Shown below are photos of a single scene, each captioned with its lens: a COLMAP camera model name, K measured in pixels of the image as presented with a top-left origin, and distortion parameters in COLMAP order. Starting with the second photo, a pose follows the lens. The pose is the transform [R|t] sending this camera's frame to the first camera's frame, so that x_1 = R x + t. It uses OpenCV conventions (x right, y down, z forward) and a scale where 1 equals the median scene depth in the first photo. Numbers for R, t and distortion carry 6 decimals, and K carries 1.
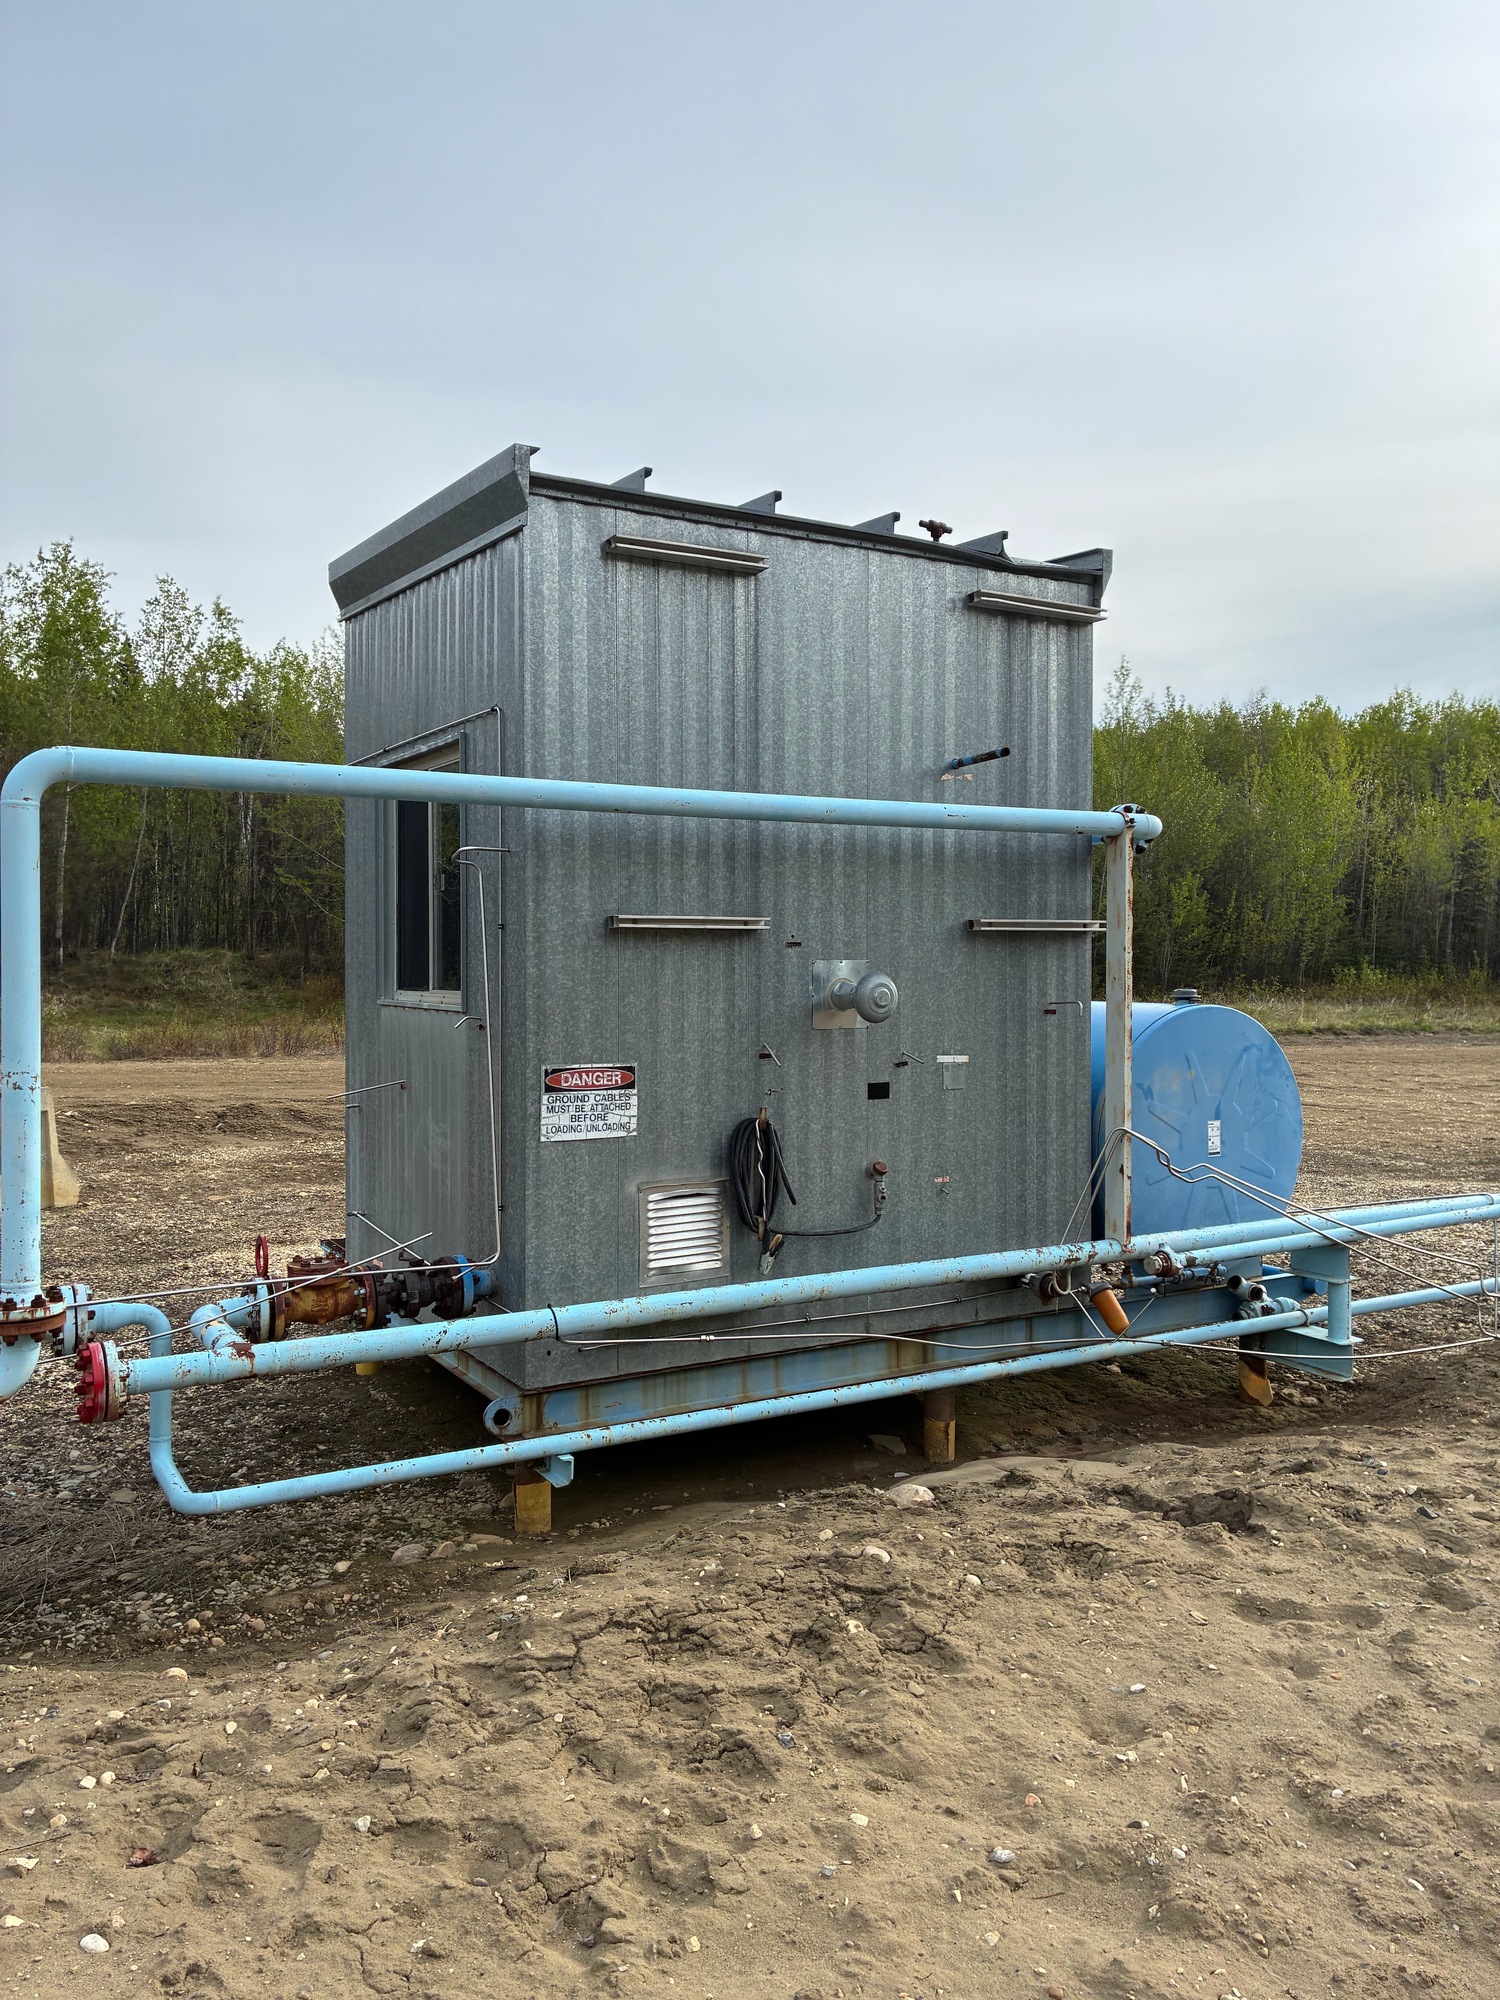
lens RADIAL K [[1520.5, 0, 747.5], [0, 1520.5, 1016.9], [0, 0, 1]] dist [0.050359, -0.061532]
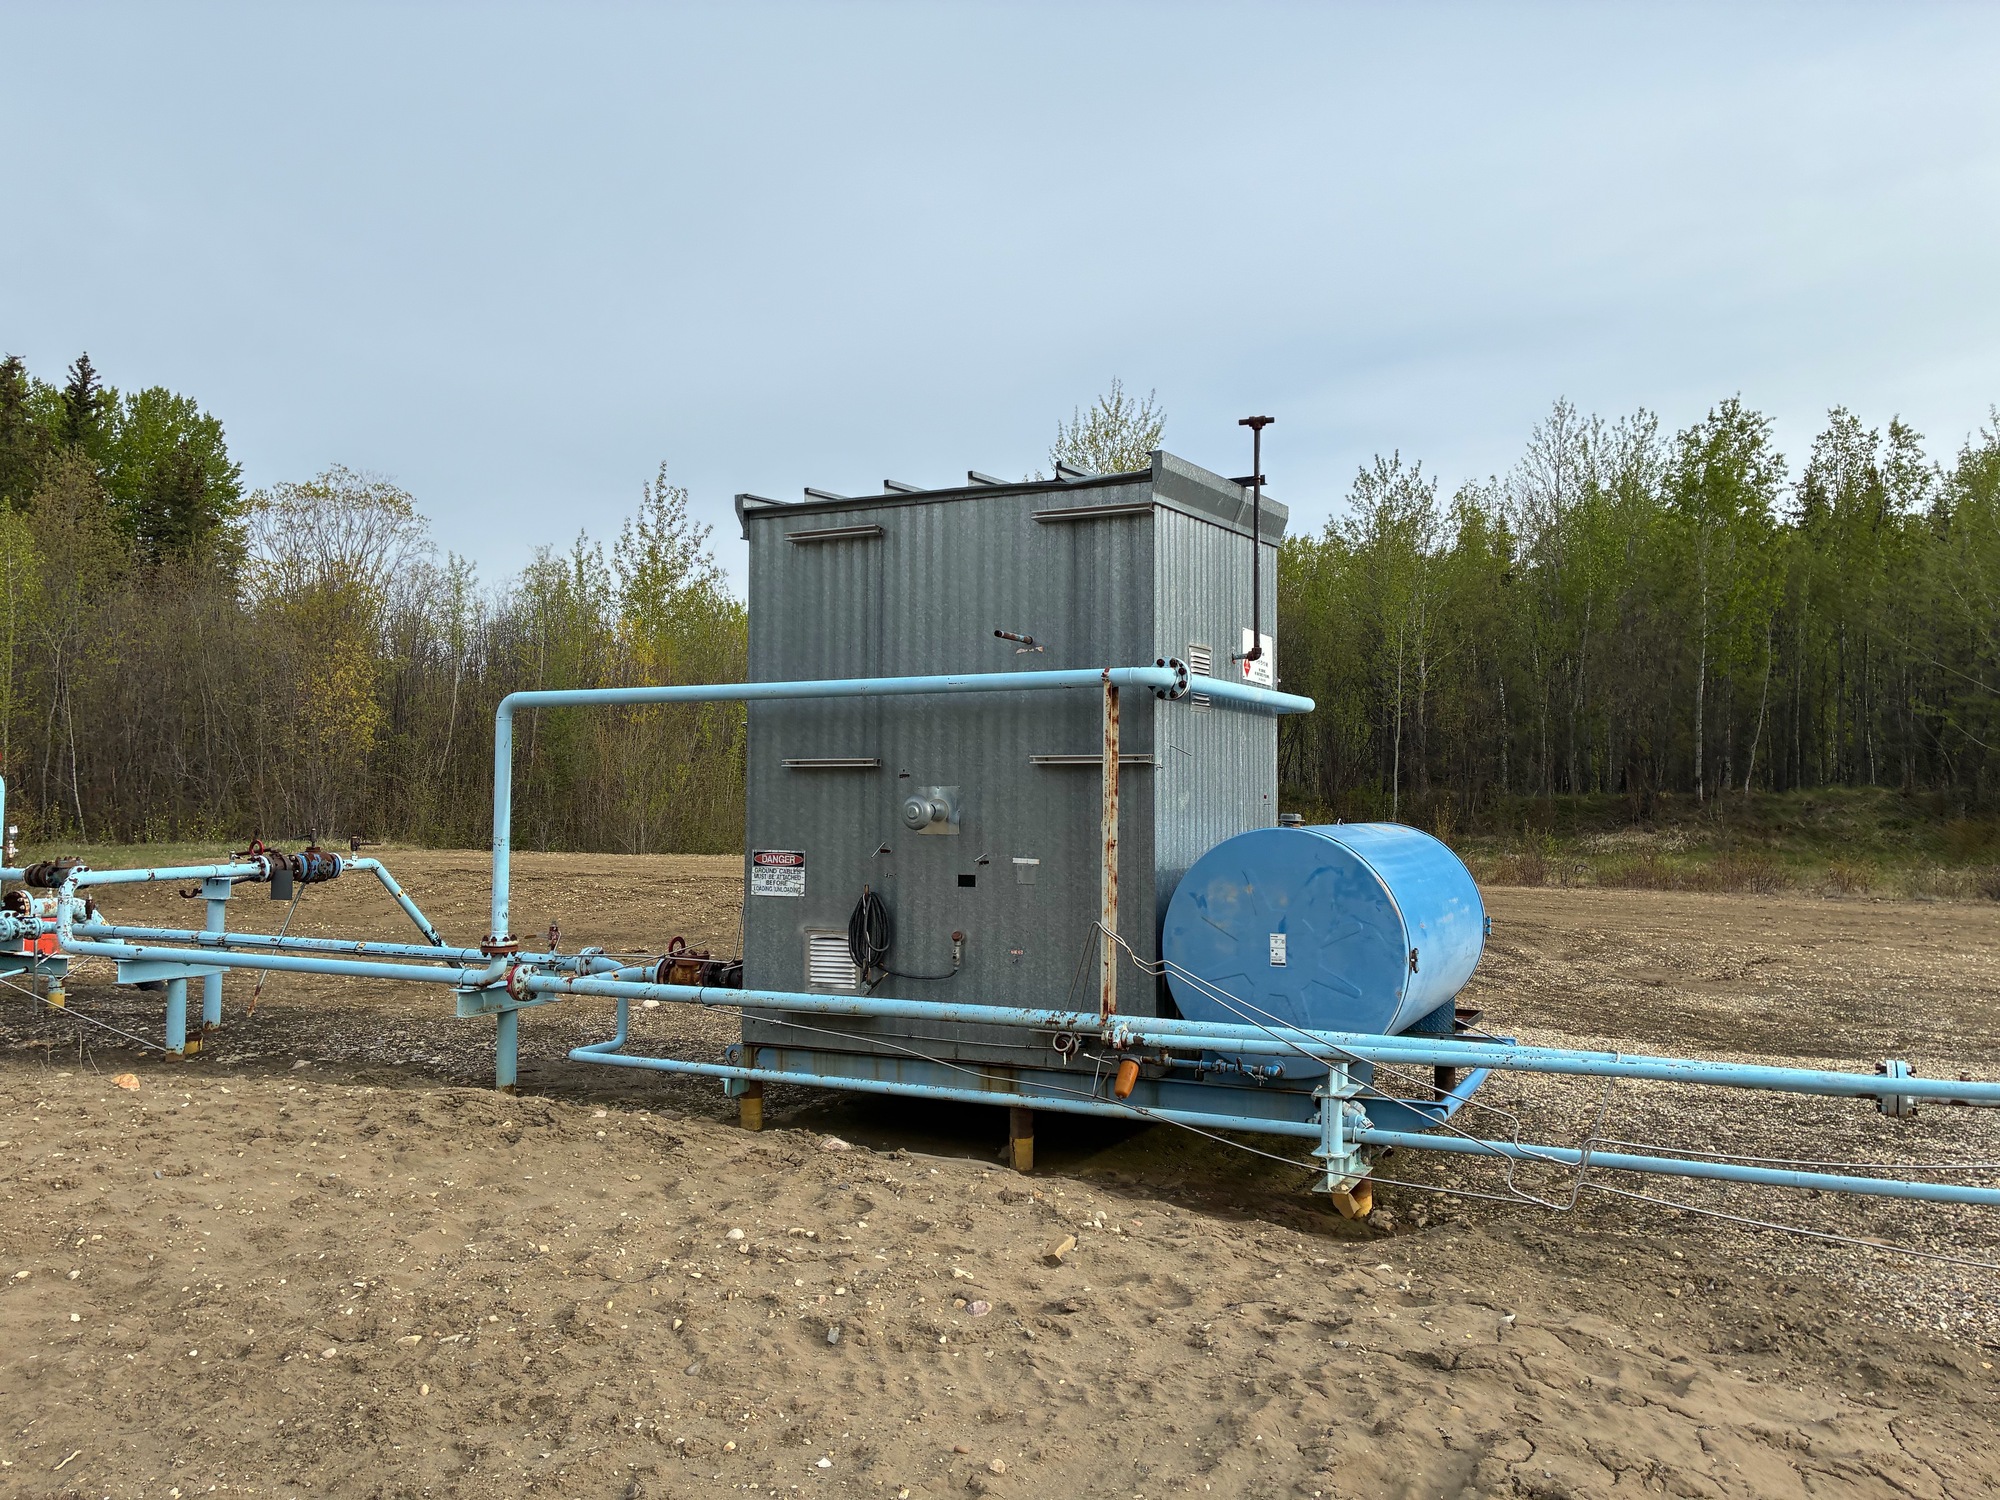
lens RADIAL K [[1520.5, 0, 1006.2], [0, 1520.5, 736.7], [0, 0, 1]] dist [0.050359, -0.061532]
pose [[0.553096, -0.030984, -0.832541, 1.296130], [-0.034142, 0.997626, -0.059810, -0.001099], [0.832418, 0.061505, 0.550725, 0.264083]]
